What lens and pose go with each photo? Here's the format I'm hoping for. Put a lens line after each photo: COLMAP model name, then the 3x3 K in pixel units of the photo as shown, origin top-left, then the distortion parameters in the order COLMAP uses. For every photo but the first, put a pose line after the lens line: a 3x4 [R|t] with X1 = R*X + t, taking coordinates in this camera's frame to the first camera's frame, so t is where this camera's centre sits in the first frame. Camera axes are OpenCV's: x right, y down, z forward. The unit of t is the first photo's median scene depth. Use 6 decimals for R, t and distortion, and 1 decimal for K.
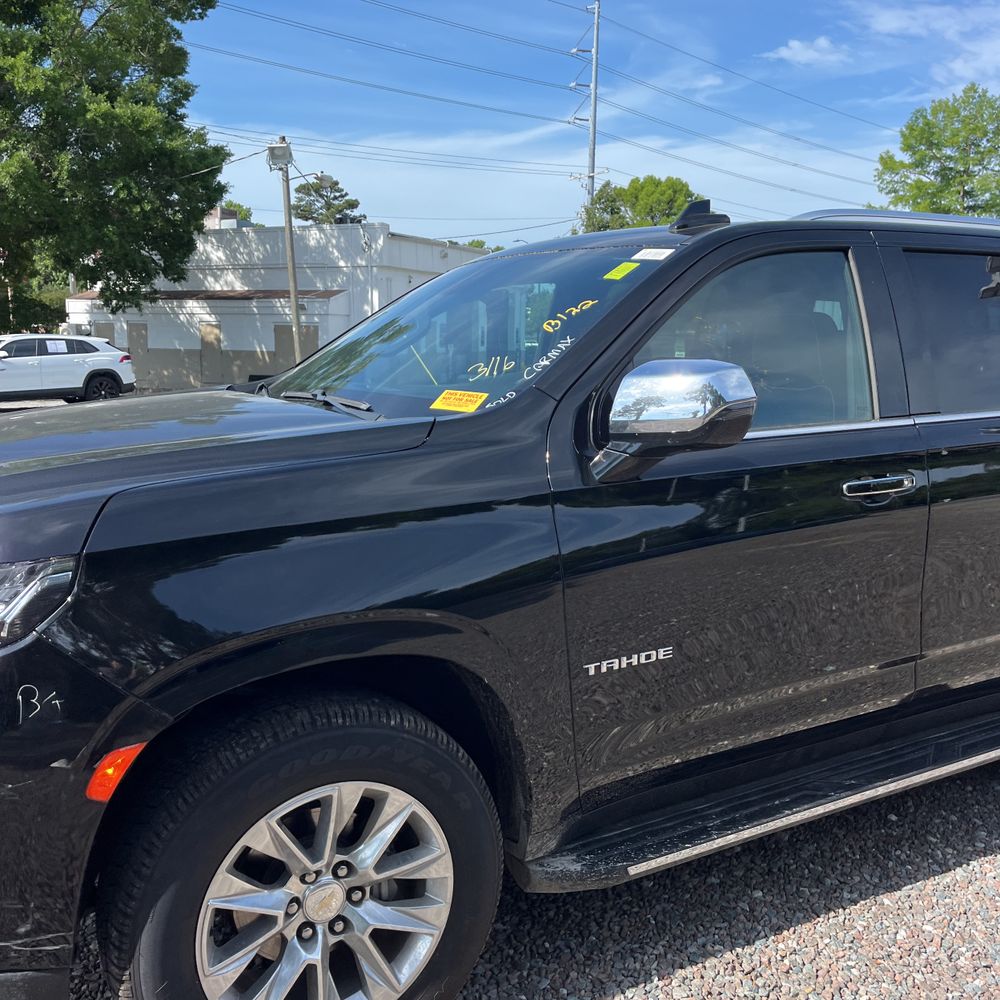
lens RADIAL K [[996.7, 0, 486.0], [0, 996.7, 497.1], [0, 0, 1]] dist [0.050041, -0.038153]
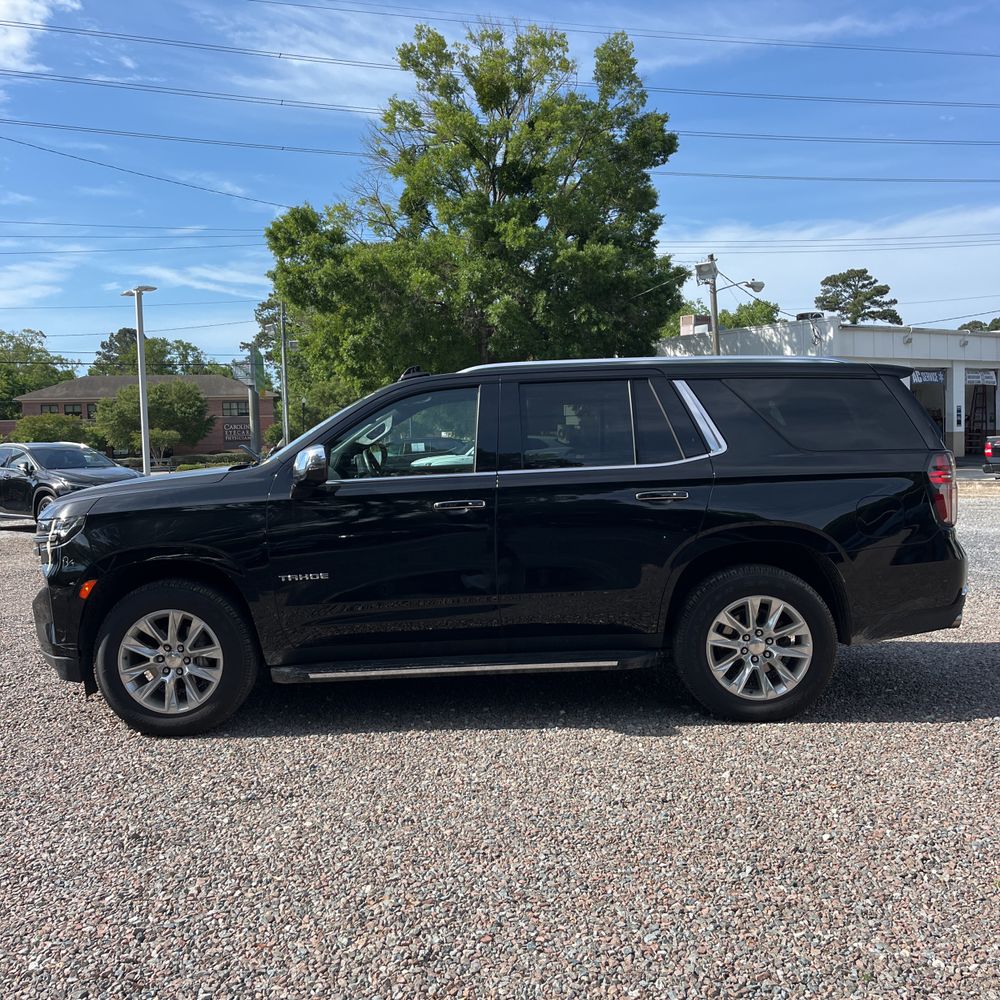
lens RADIAL K [[996.7, 0, 486.0], [0, 996.7, 497.1], [0, 0, 1]] dist [0.050041, -0.038153]
pose [[0.859542, -0.004545, -0.511045, 0.148918], [-0.042504, 0.995860, -0.080347, 0.013398], [0.509295, 0.090783, 0.855790, -0.065907]]
